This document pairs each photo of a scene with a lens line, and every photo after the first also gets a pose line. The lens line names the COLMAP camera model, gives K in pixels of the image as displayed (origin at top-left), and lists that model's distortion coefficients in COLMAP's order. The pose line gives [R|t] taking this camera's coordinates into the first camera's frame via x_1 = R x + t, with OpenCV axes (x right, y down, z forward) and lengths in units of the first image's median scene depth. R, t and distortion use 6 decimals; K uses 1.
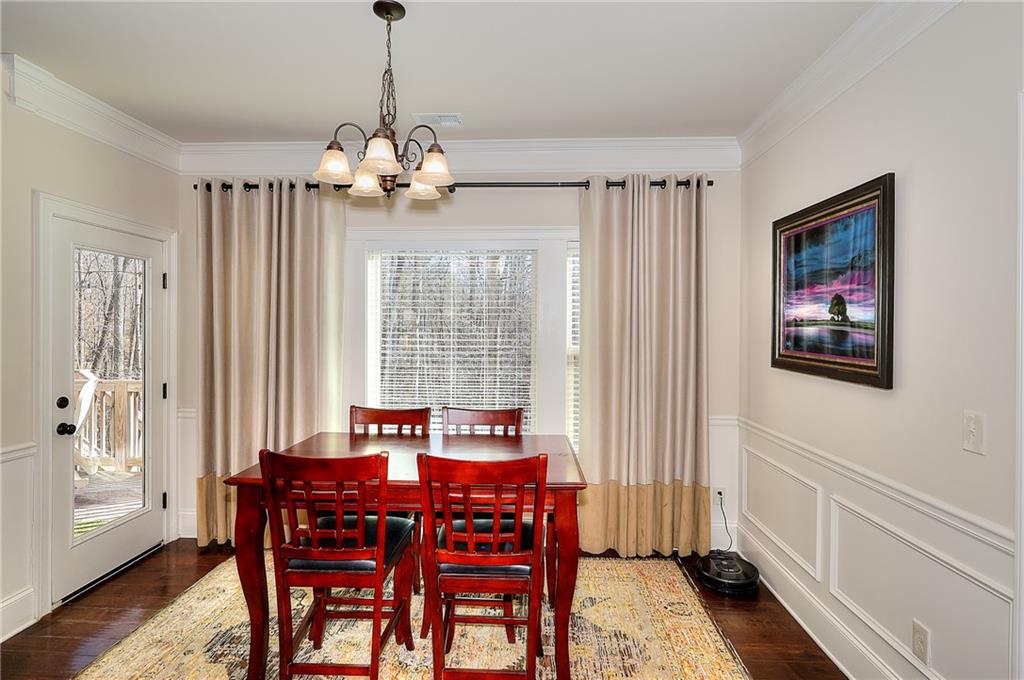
lens RADIAL K [[535.7, 0, 520.8], [0, 535.7, 336.7], [0, 0, 1]] dist [-0.017688, 0.000174]
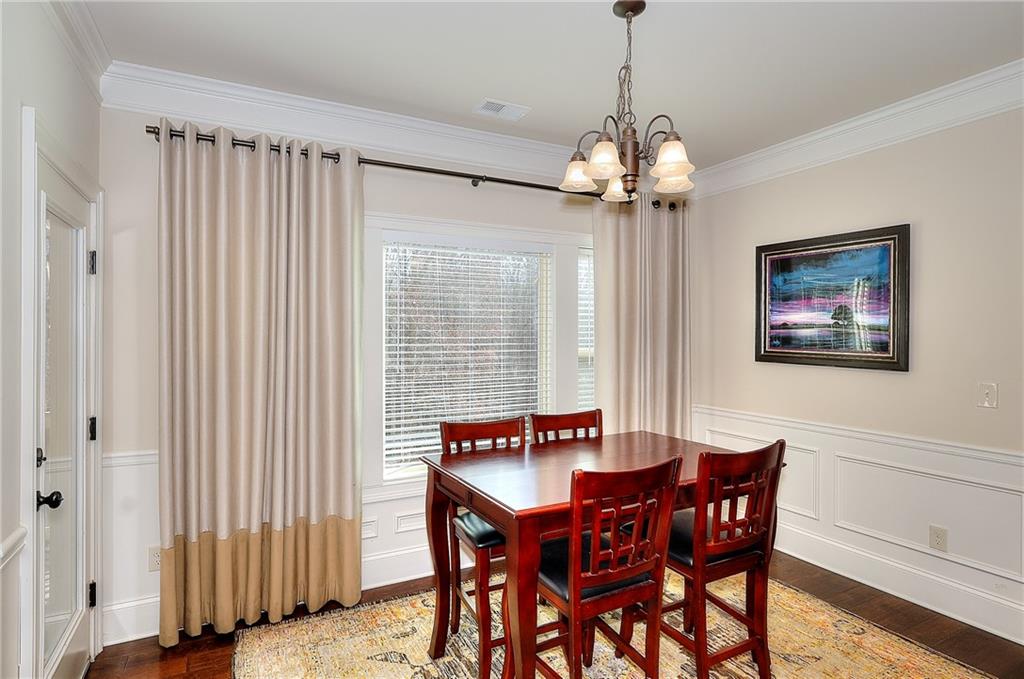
lens RADIAL K [[535.7, 0, 521.2], [0, 535.7, 335.0], [0, 0, 1]] dist [-0.017688, 0.000174]
pose [[0.862727, -0.007733, 0.505611, -0.690937], [0.012975, 0.999892, -0.006845, -0.004211], [-0.505504, 0.012466, 0.862734, 0.202284]]
